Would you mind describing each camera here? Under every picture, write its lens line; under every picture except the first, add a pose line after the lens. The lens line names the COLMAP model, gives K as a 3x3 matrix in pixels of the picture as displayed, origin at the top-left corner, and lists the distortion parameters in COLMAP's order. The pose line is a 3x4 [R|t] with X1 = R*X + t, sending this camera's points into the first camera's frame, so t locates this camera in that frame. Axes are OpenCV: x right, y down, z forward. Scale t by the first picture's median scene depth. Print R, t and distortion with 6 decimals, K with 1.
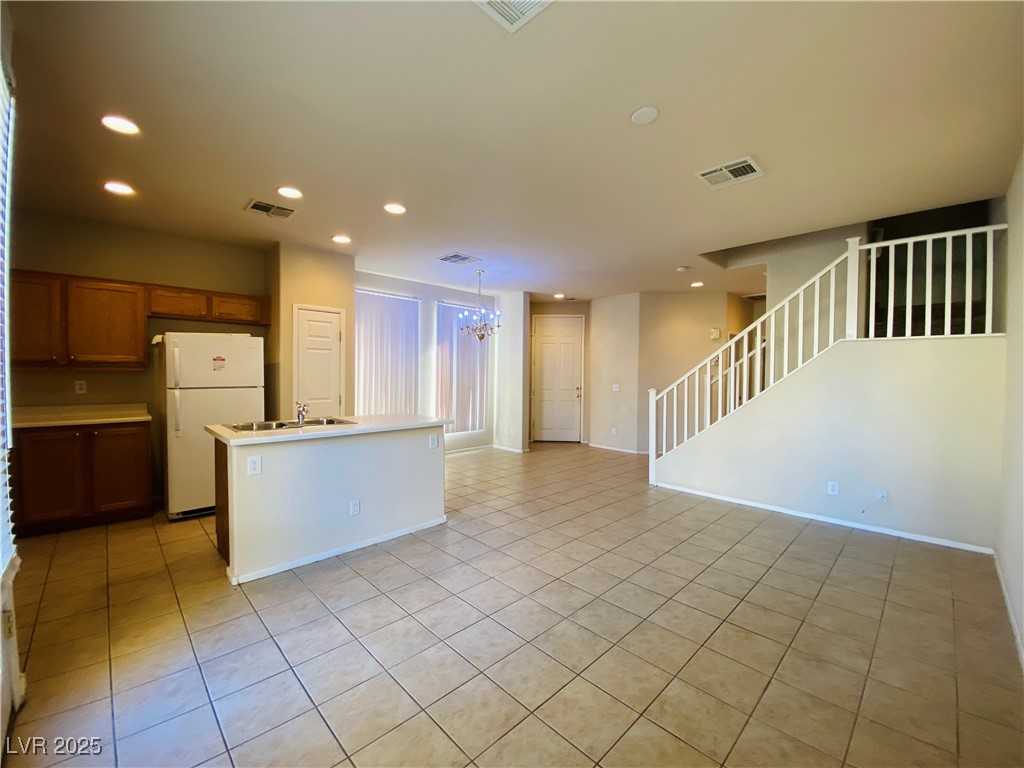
lens RADIAL K [[414.1, 0, 505.4], [0, 414.1, 383.4], [0, 0, 1]] dist [0.018201, -0.018764]
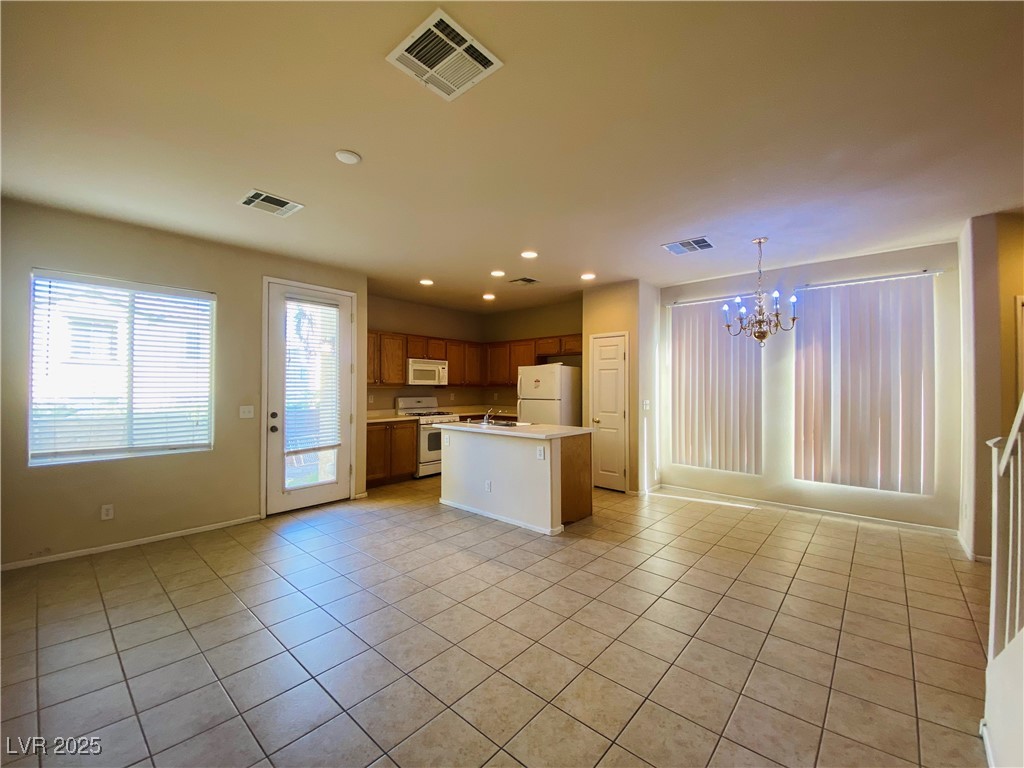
lens RADIAL K [[414.1, 0, 510.6], [0, 414.1, 380.7], [0, 0, 1]] dist [0.018201, -0.018764]
pose [[0.078979, -0.023106, -0.996608, 0.887398], [-0.025330, 0.999362, -0.025177, -0.018819], [0.996554, 0.027232, 0.078343, 0.822486]]
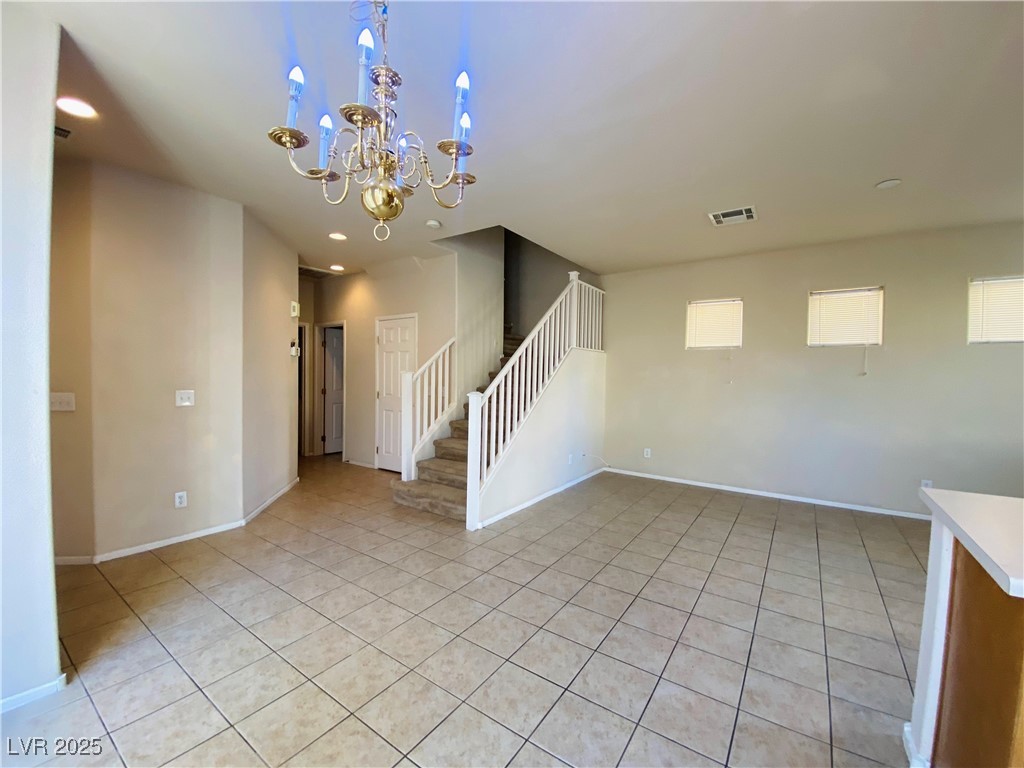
lens RADIAL K [[414.1, 0, 510.2], [0, 414.1, 383.8], [0, 0, 1]] dist [0.018201, -0.018764]
pose [[-0.189269, -0.032449, 0.981389, -0.455080], [0.007938, 0.999371, 0.034574, -0.033480], [-0.981893, 0.014334, -0.188893, 1.481861]]
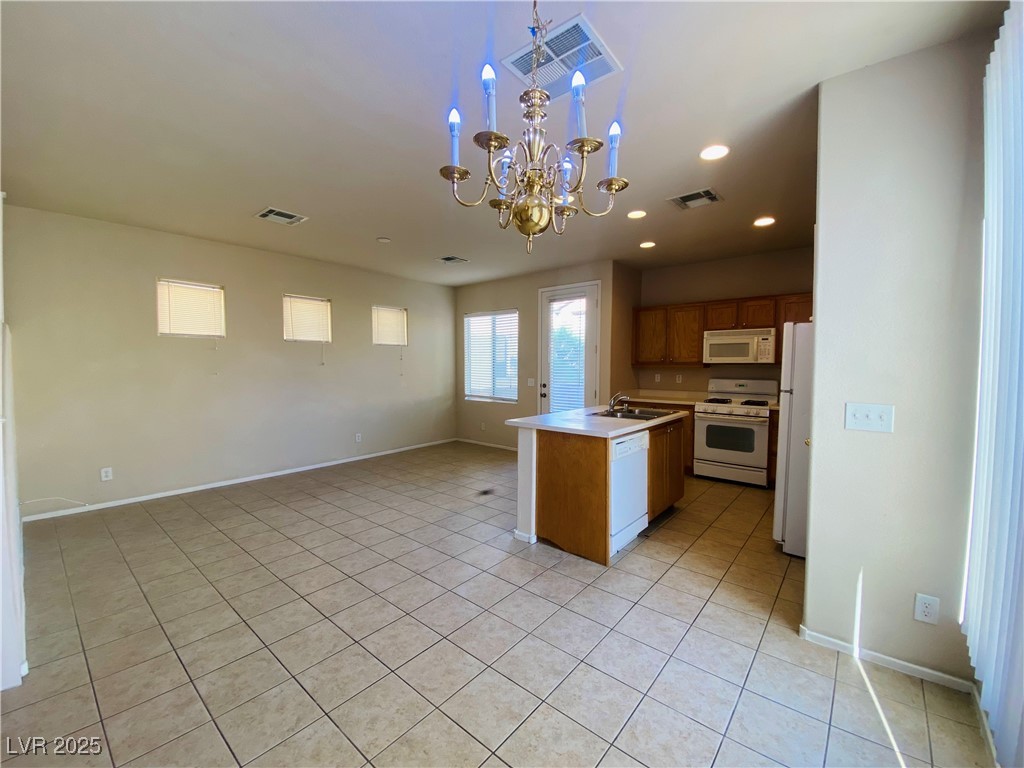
lens RADIAL K [[414.1, 0, 504.3], [0, 414.1, 383.3], [0, 0, 1]] dist [0.018201, -0.018764]
pose [[-0.995357, -0.005631, -0.096090, -0.034958], [-0.012198, 0.997618, 0.067889, -0.053764], [0.095479, 0.068746, -0.993055, 1.884296]]
